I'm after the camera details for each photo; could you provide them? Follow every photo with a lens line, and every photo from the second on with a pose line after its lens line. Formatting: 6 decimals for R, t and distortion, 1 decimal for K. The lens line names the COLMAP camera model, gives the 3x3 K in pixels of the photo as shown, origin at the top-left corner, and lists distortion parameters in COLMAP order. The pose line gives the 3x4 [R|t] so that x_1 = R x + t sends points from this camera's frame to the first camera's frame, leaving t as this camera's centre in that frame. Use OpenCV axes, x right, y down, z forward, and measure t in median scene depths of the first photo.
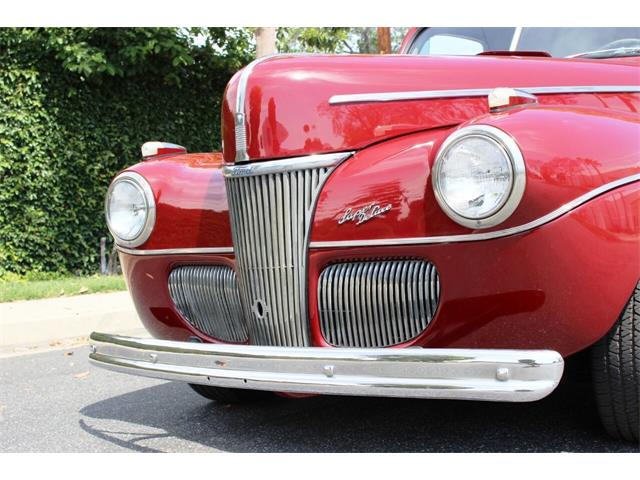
lens RADIAL K [[951.0, 0, 320.0], [0, 951.0, 240.0], [0, 0, 1]] dist [-0.042209, -0.010380]
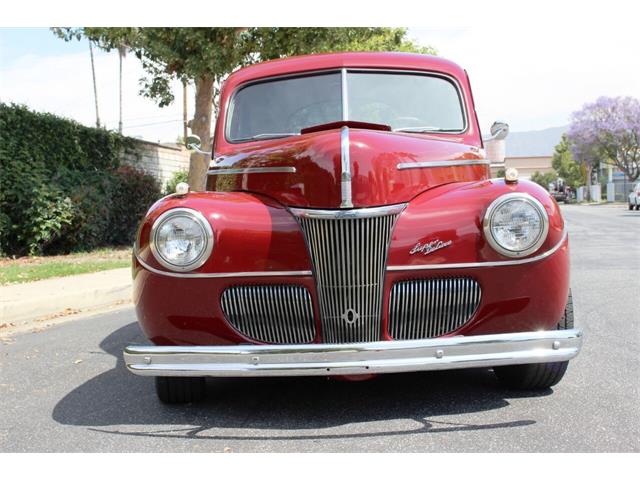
lens RADIAL K [[951.0, 0, 320.0], [0, 951.0, 240.0], [0, 0, 1]] dist [-0.042209, -0.010380]
pose [[0.797895, 0.004798, 0.602778, -0.230410], [0.005381, 0.999872, -0.015082, -0.004094], [-0.602773, 0.015277, 0.797766, -0.015857]]
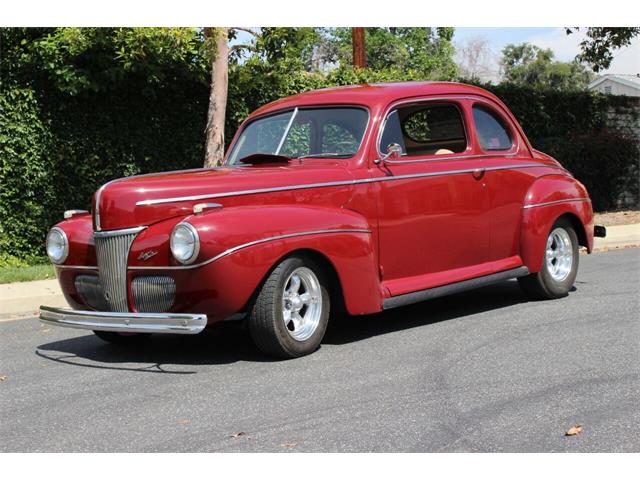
lens RADIAL K [[1095.2, 0, 320.0], [0, 1095.2, 240.0], [0, 0, 1]] dist [-0.013672, -0.033243]
pose [[0.998568, 0.005291, -0.053230, 0.143880], [-0.003402, 0.999363, 0.035518, -0.038159], [0.053384, -0.035286, 0.997950, -0.387177]]
